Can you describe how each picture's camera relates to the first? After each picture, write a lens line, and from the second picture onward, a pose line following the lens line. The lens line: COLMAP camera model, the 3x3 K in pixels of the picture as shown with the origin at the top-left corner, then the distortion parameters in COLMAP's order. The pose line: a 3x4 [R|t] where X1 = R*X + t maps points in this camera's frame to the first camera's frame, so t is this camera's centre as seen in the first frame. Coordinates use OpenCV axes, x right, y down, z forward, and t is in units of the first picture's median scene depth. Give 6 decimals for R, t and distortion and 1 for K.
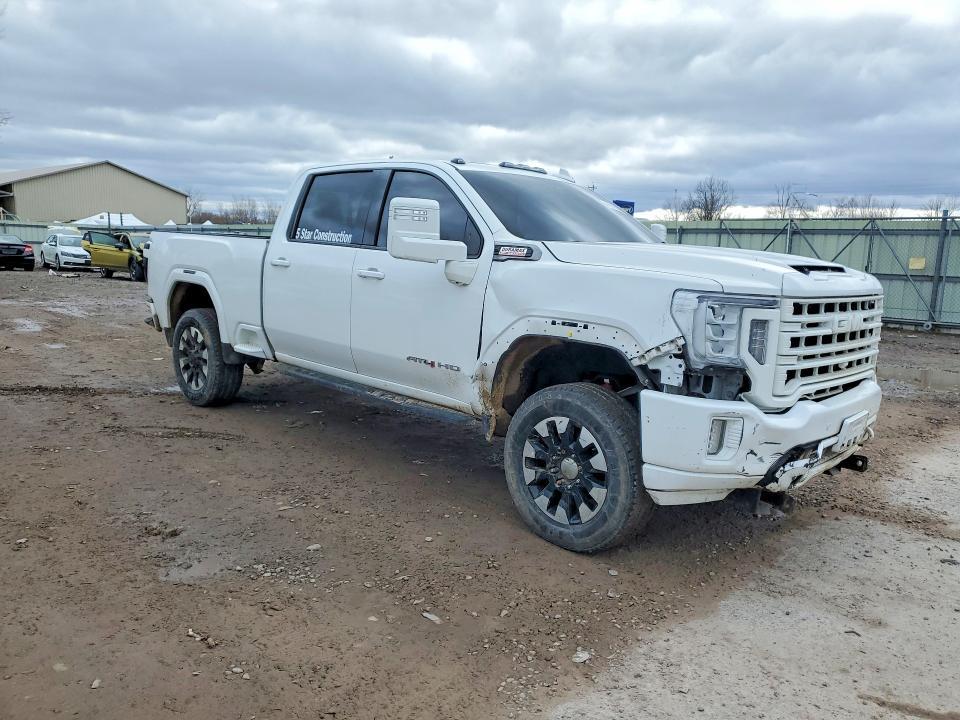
lens RADIAL K [[749.0, 0, 486.0], [0, 749.0, 361.1], [0, 0, 1]] dist [0.019146, 0.001853]
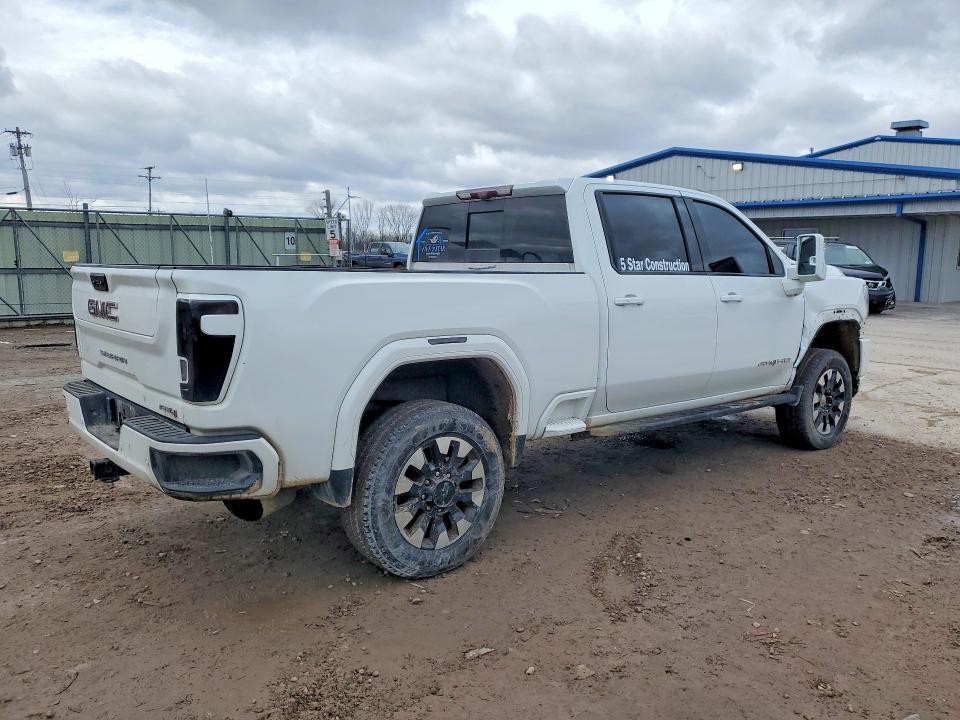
lens RADIAL K [[749.0, 0, 486.0], [0, 749.0, 361.1], [0, 0, 1]] dist [0.019146, 0.001853]
pose [[0.106809, -0.177716, 0.978268, -1.132790], [0.148579, 0.975702, 0.161027, -0.228661], [-0.983115, 0.128151, 0.130618, 1.092595]]
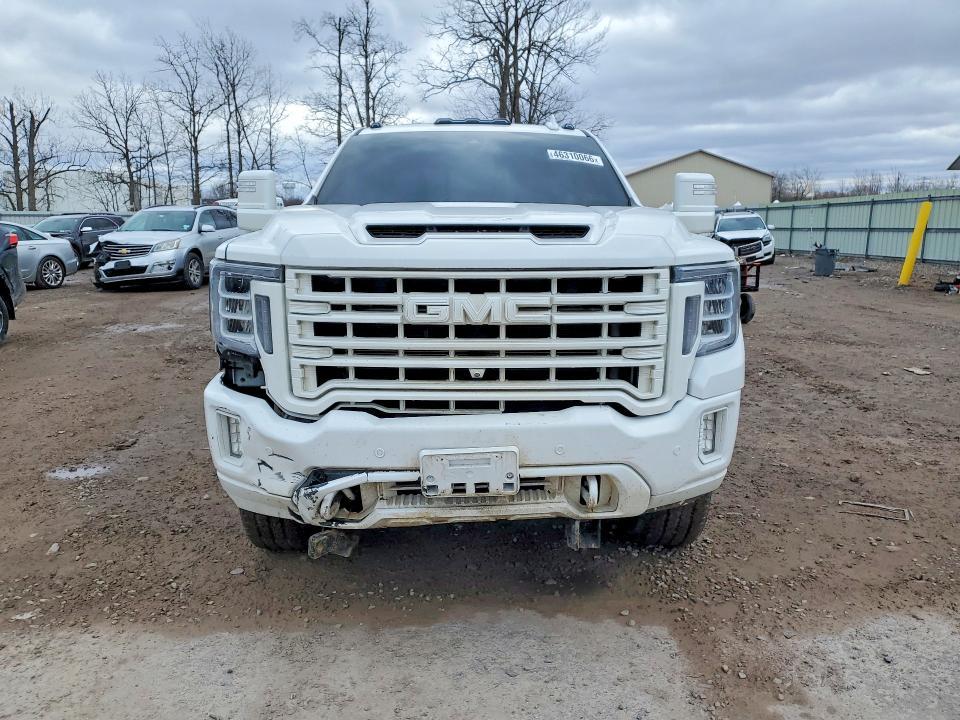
lens RADIAL K [[746.8, 0, 478.2], [0, 746.8, 338.5], [0, 0, 1]] dist [0.009340, 0.004731]
pose [[0.695316, 0.071550, -0.715134, 0.684327], [-0.075106, 0.996818, 0.026708, -0.030902], [0.714769, 0.035141, 0.698477, 0.387904]]
